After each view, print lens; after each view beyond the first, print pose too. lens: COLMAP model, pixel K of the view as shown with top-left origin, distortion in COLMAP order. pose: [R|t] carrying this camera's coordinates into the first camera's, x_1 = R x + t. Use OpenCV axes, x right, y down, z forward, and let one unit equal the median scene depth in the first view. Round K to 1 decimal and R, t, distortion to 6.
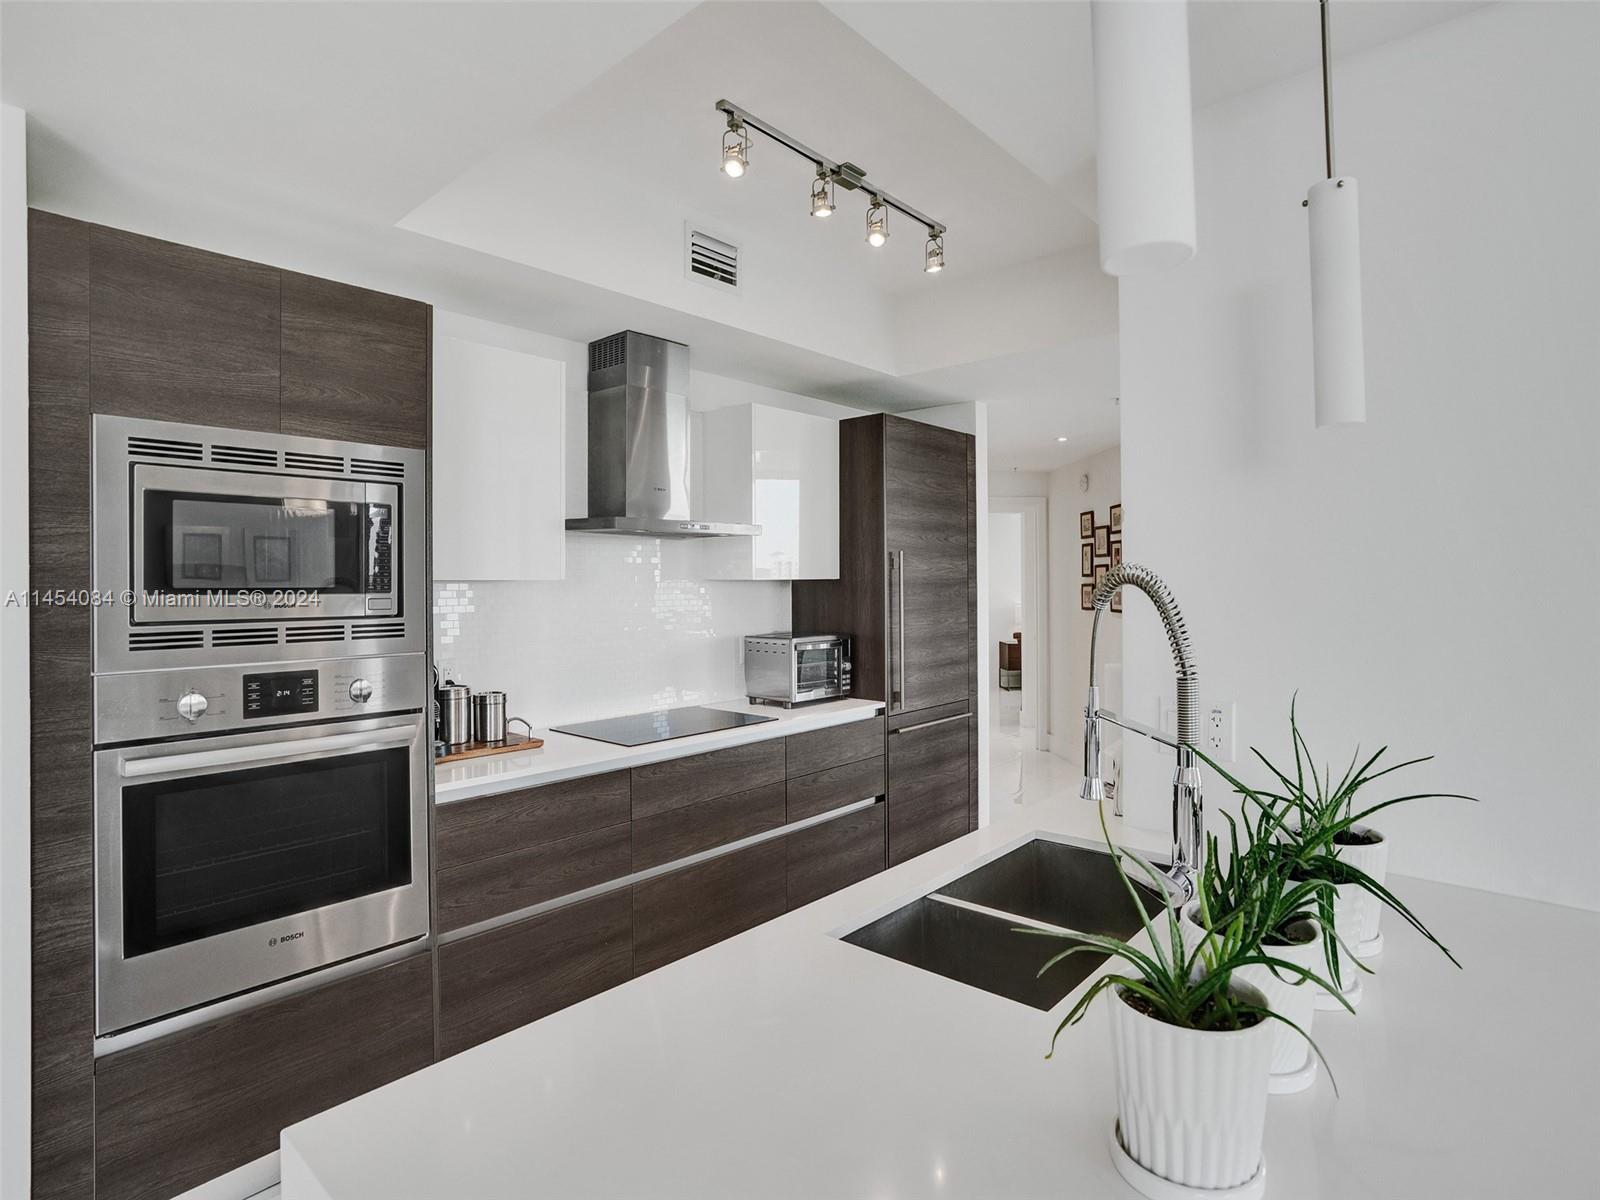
lens RADIAL K [[840.7, 0, 807.1], [0, 840.7, 584.1], [0, 0, 1]] dist [0.002953, 0.001240]
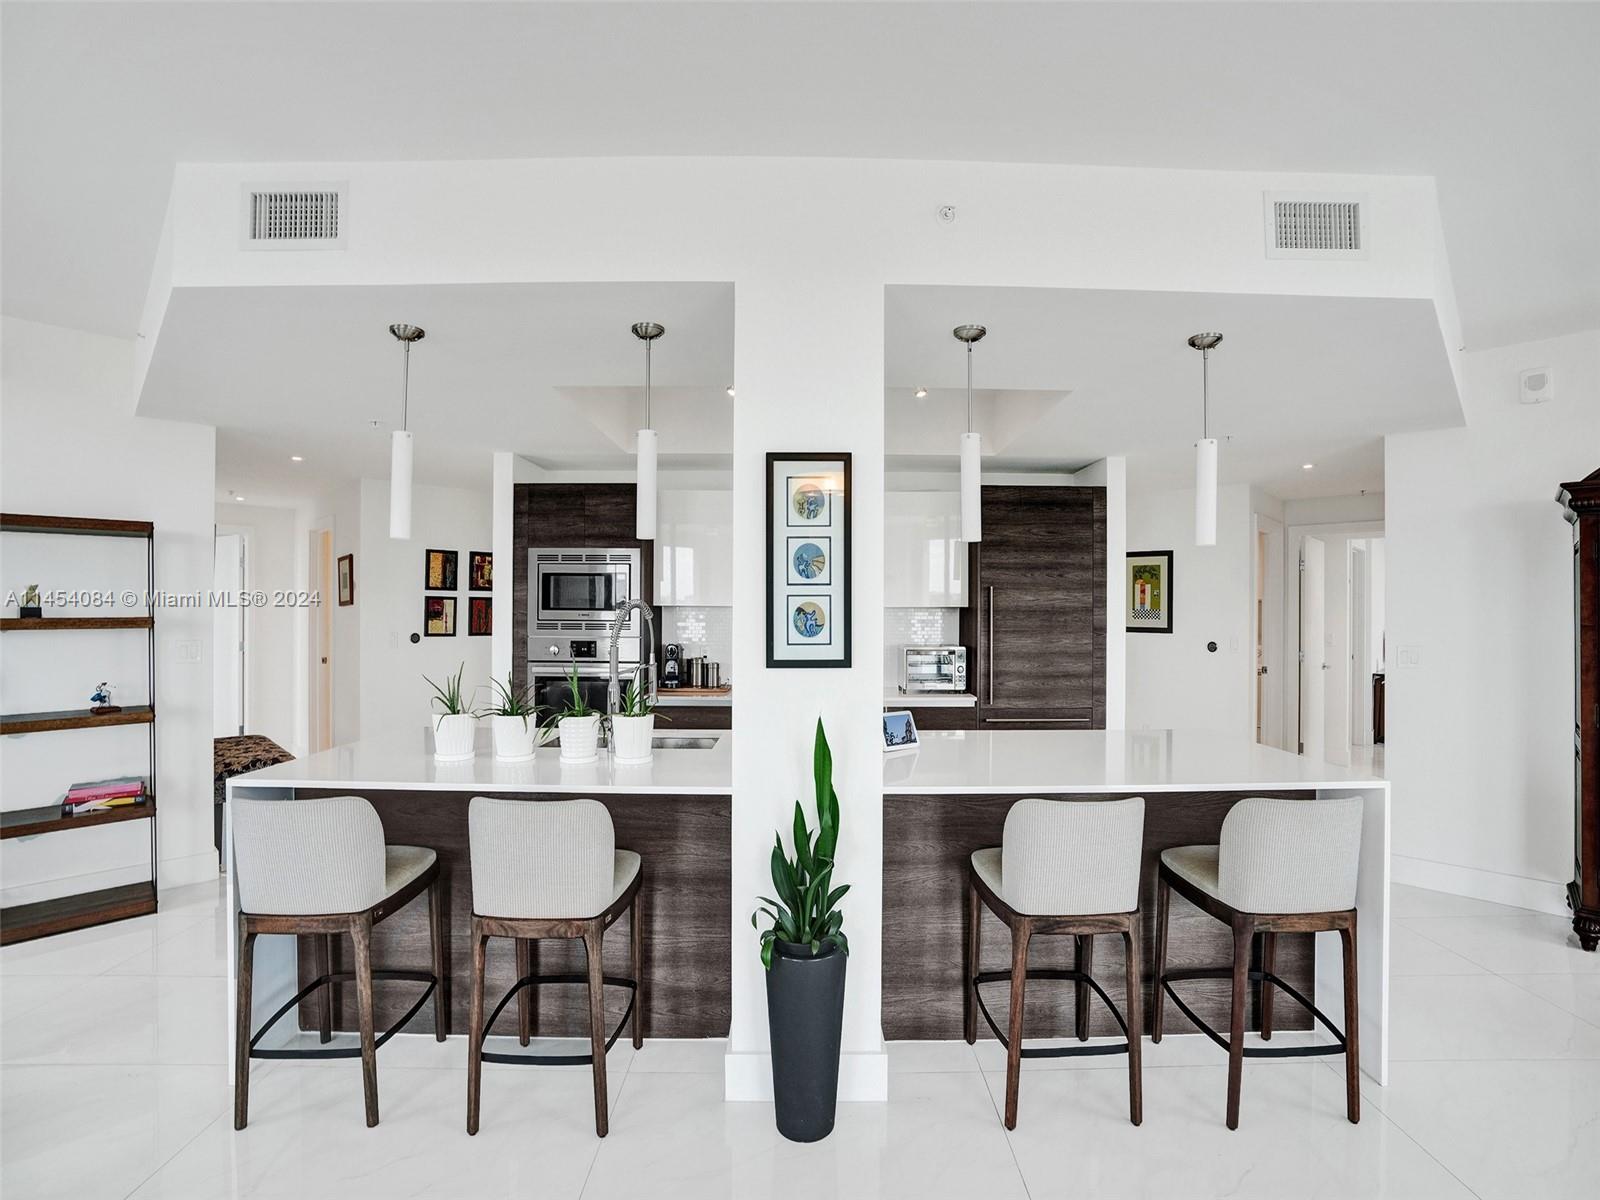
lens RADIAL K [[748.1, 0, 813.8], [0, 748.1, 612.0], [0, 0, 1]] dist [-0.047344, 0.009840]
pose [[0.677441, 0.012513, -0.735470, 0.983507], [-0.011321, 0.999914, 0.006584, -0.003709], [0.735490, 0.003866, 0.677525, -0.015620]]
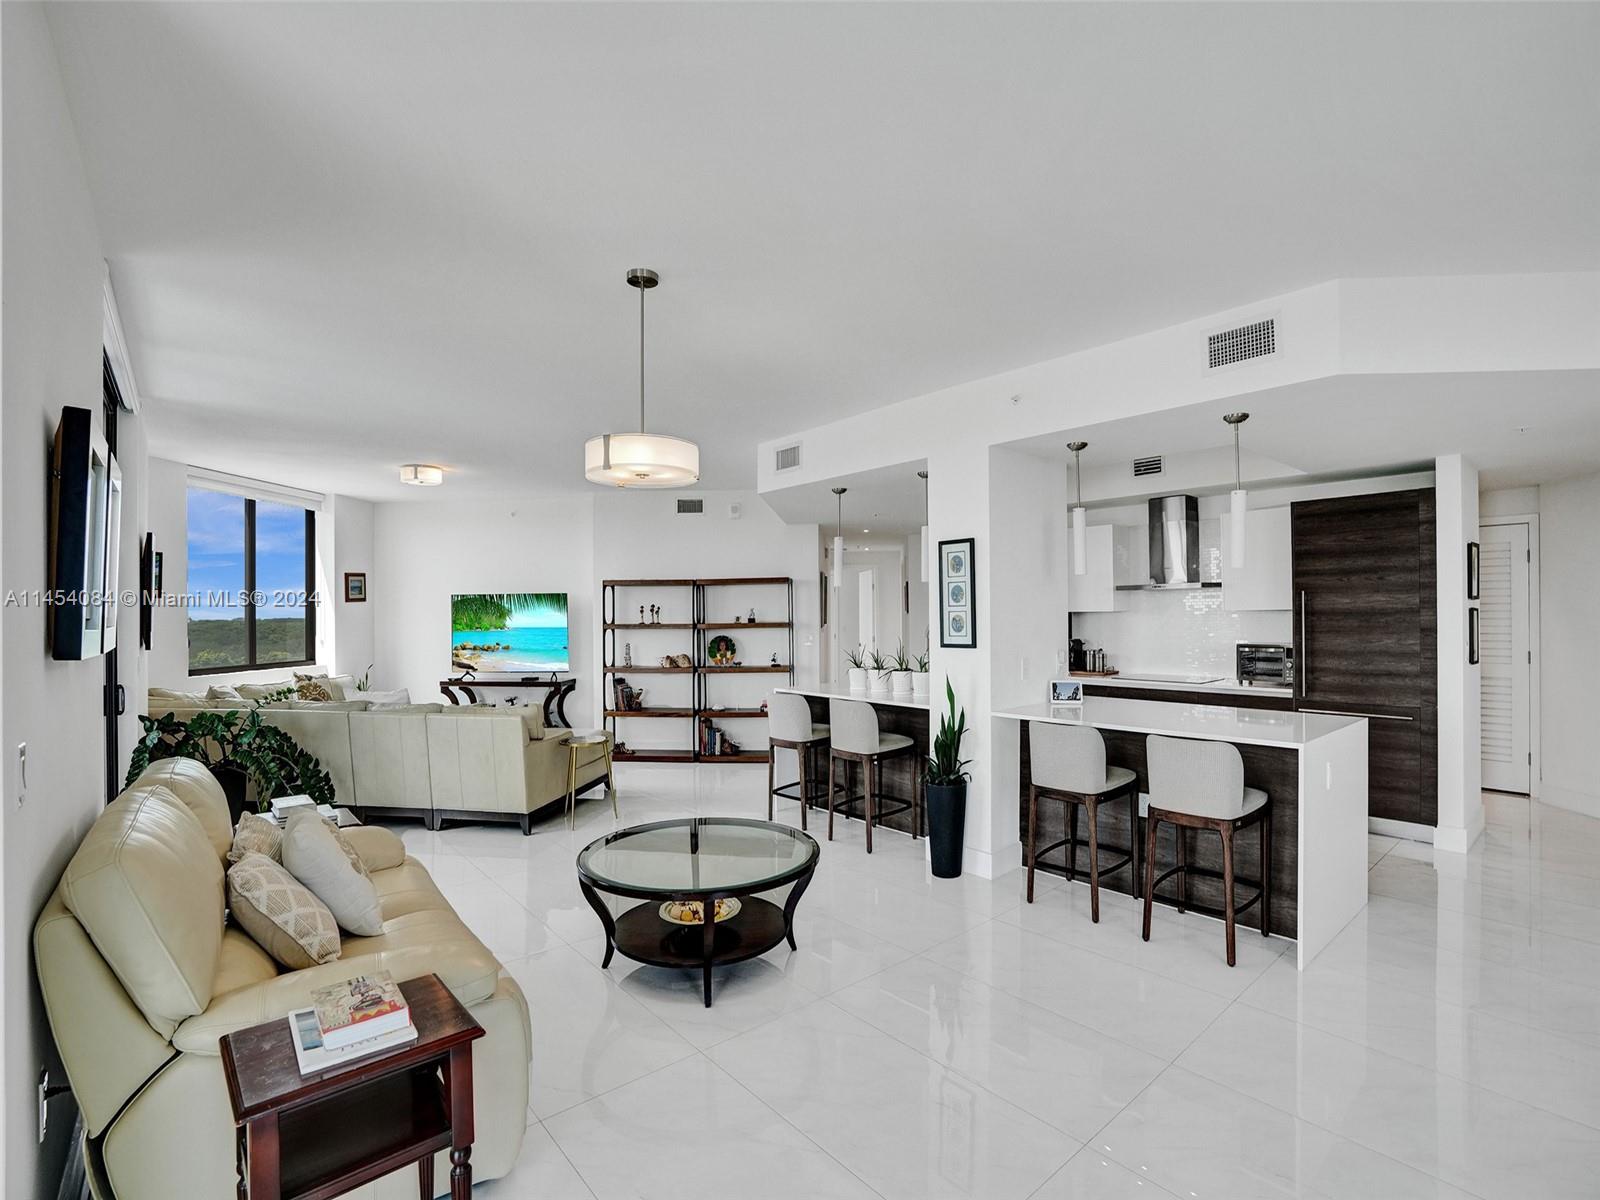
lens RADIAL K [[748.1, 0, 826.0], [0, 748.1, 616.3], [0, 0, 1]] dist [-0.047344, 0.009840]
pose [[-0.107754, 0.014532, -0.994071, 1.865958], [0.012043, 0.999839, 0.013311, -0.027322], [0.994105, -0.010537, -0.107912, 0.364179]]
